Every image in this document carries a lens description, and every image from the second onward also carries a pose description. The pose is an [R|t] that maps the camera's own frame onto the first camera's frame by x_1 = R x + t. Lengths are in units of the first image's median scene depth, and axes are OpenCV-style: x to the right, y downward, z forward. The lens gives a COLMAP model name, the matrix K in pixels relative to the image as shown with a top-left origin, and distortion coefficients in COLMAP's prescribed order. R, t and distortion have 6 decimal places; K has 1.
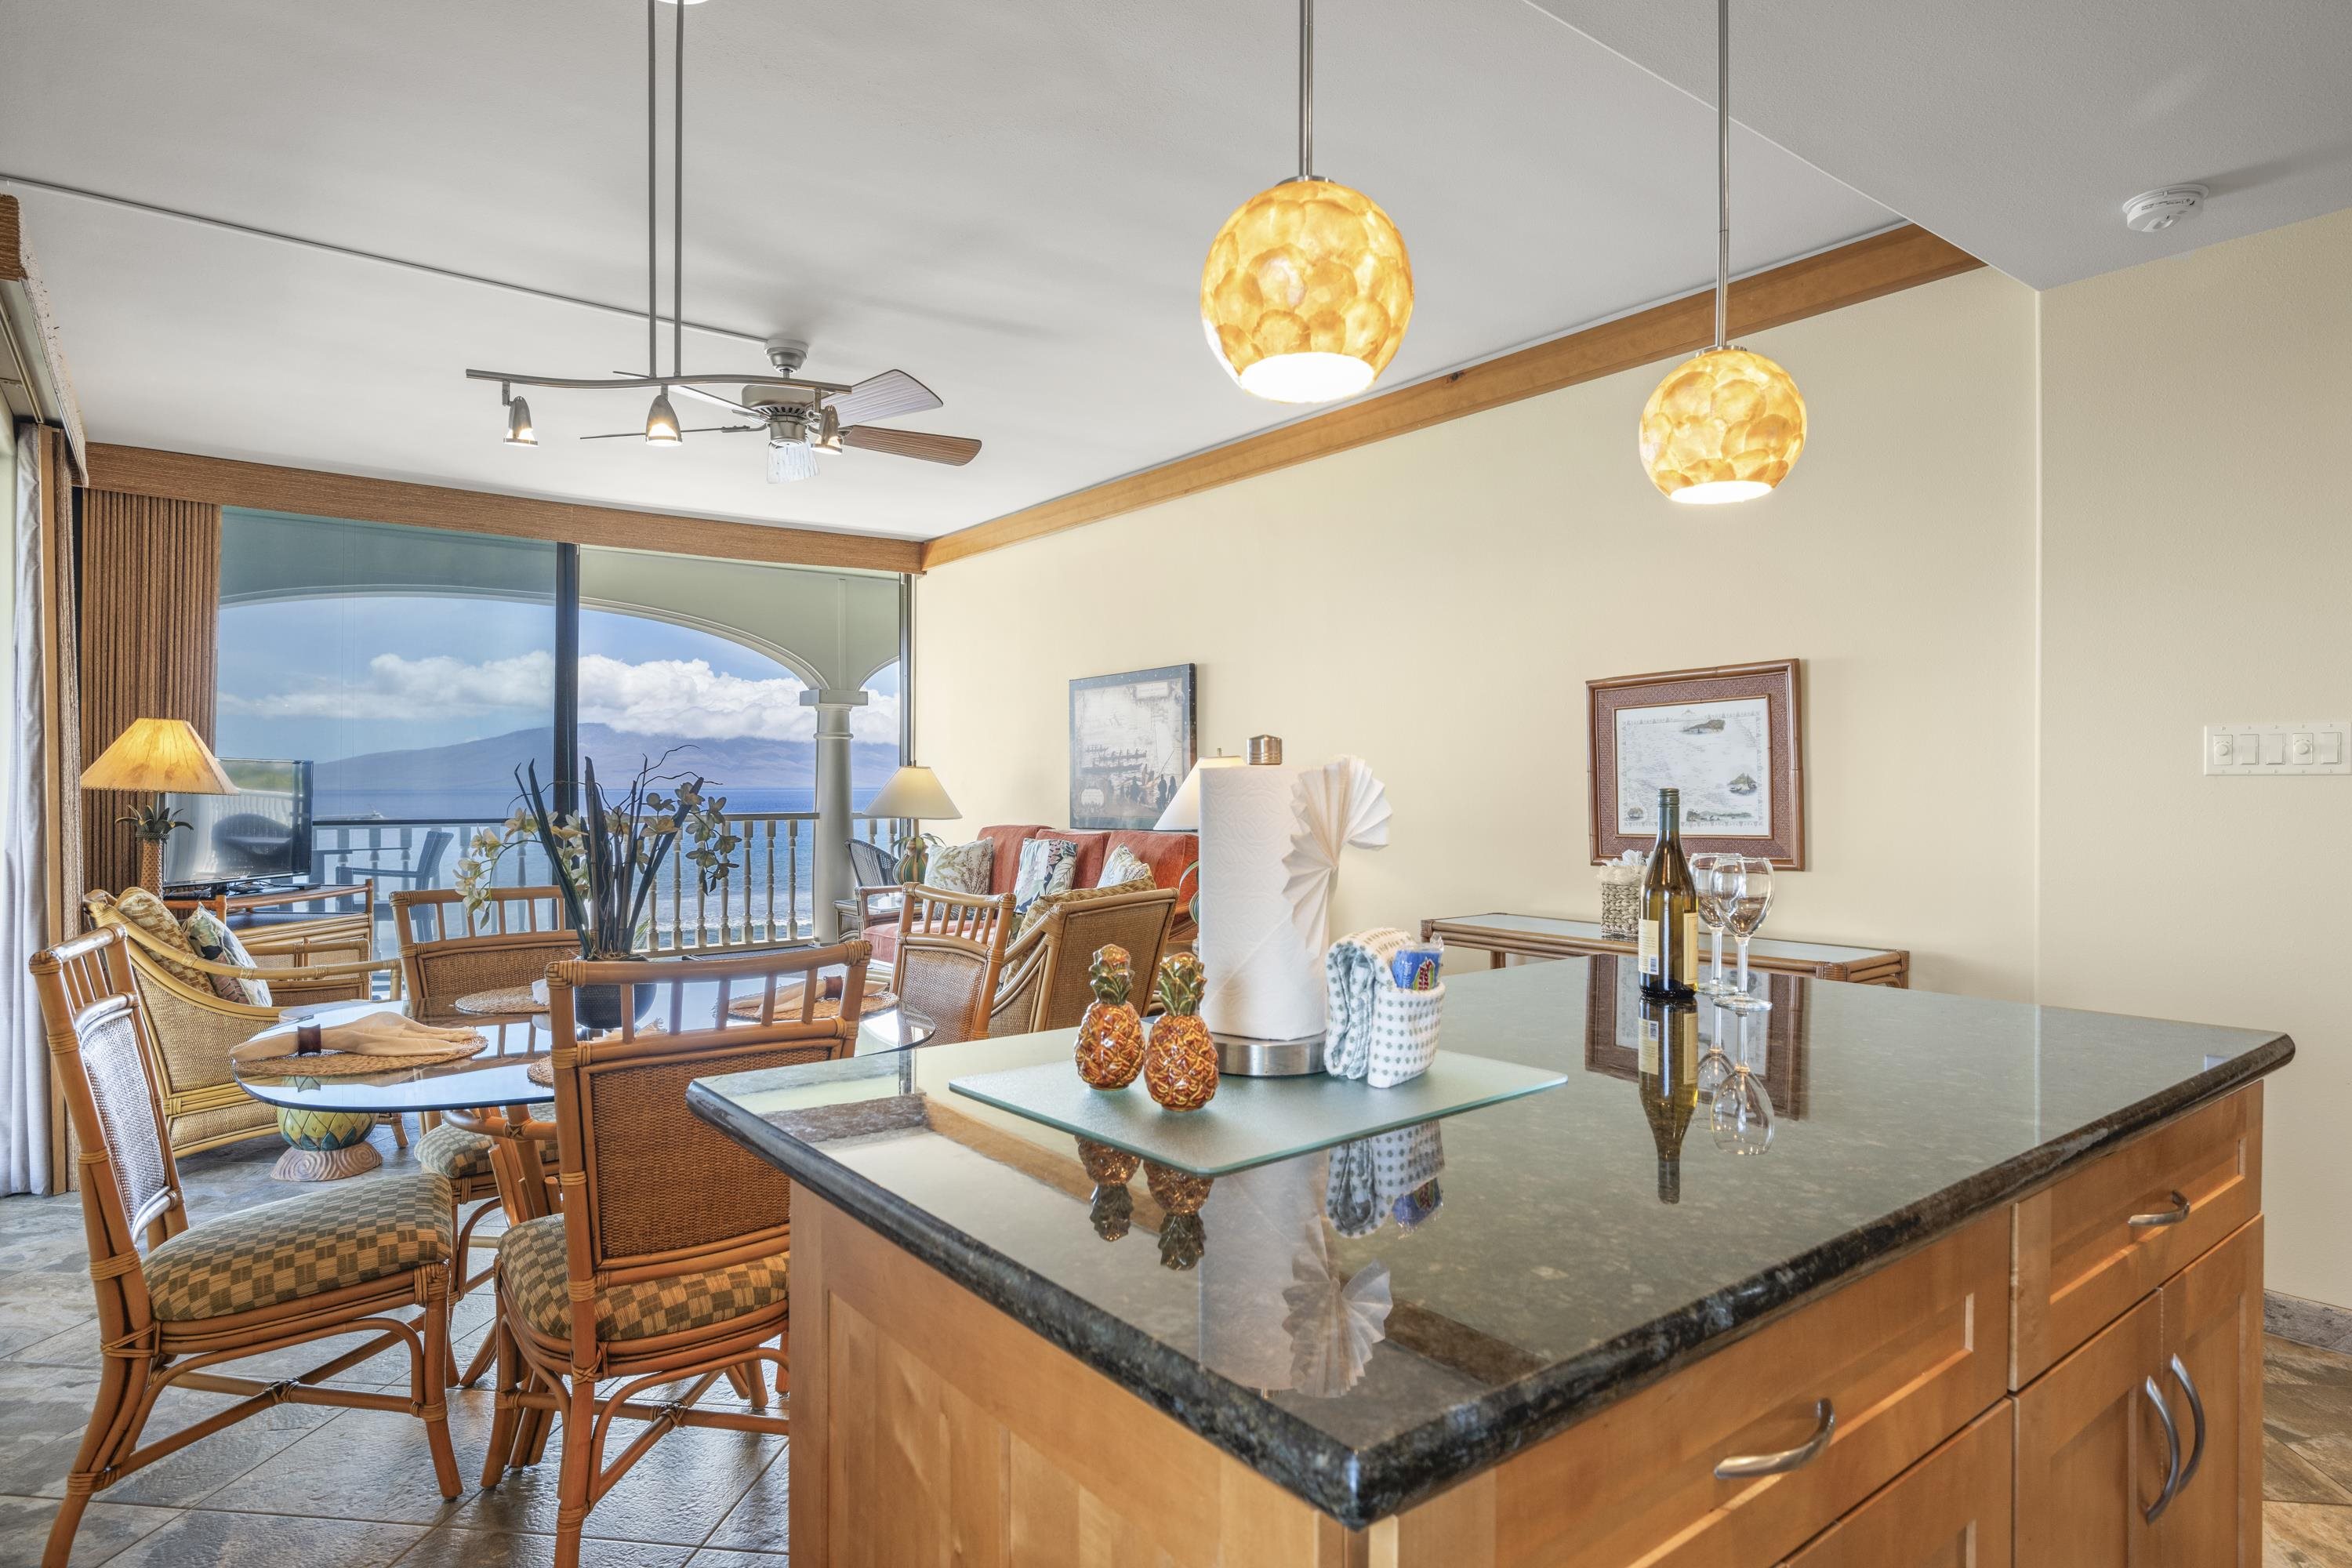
lens RADIAL K [[1299.9, 0, 1176.0], [0, 1299.9, 784.0], [0, 0, 1]] dist [0.004570, 0.002304]
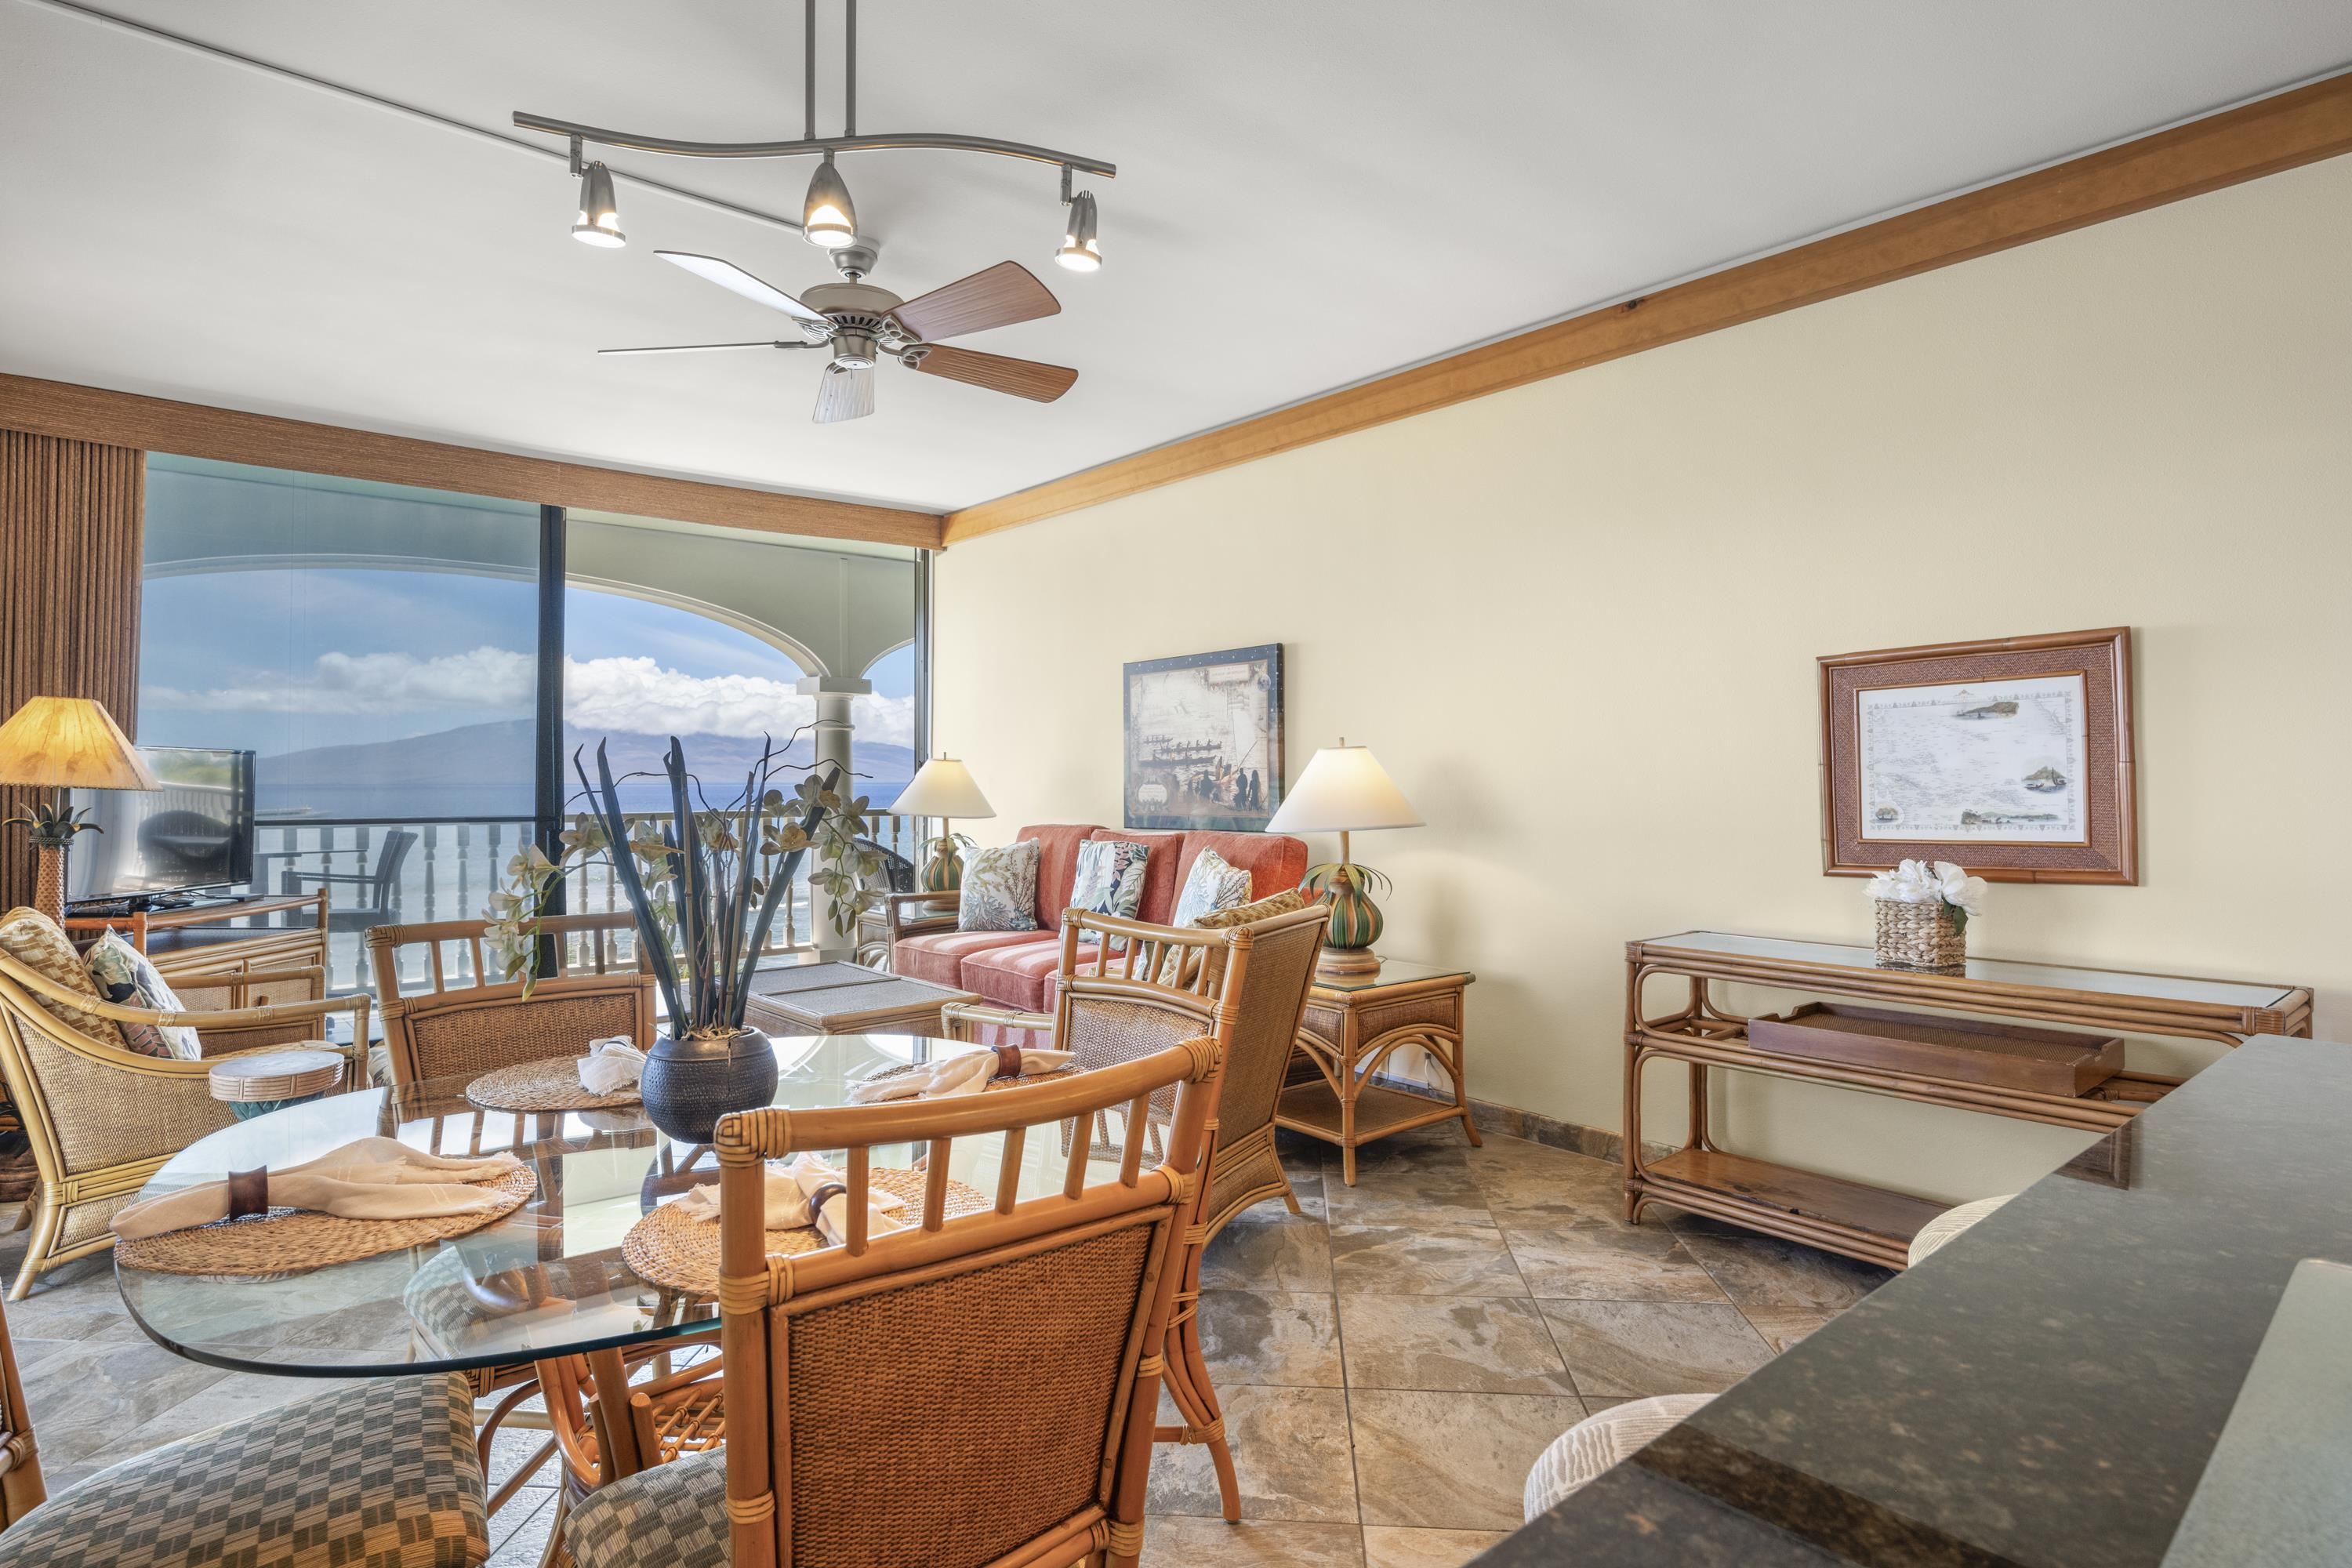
lens RADIAL K [[1248.4, 0, 1174.9], [0, 1248.4, 774.9], [0, 0, 1]] dist [0.004375, 0.000007]
pose [[0.998796, 0.001449, 0.049038, -0.119910], [-0.001266, 0.999992, -0.003747, 0.000607], [-0.049043, 0.003681, 0.998790, 0.180619]]
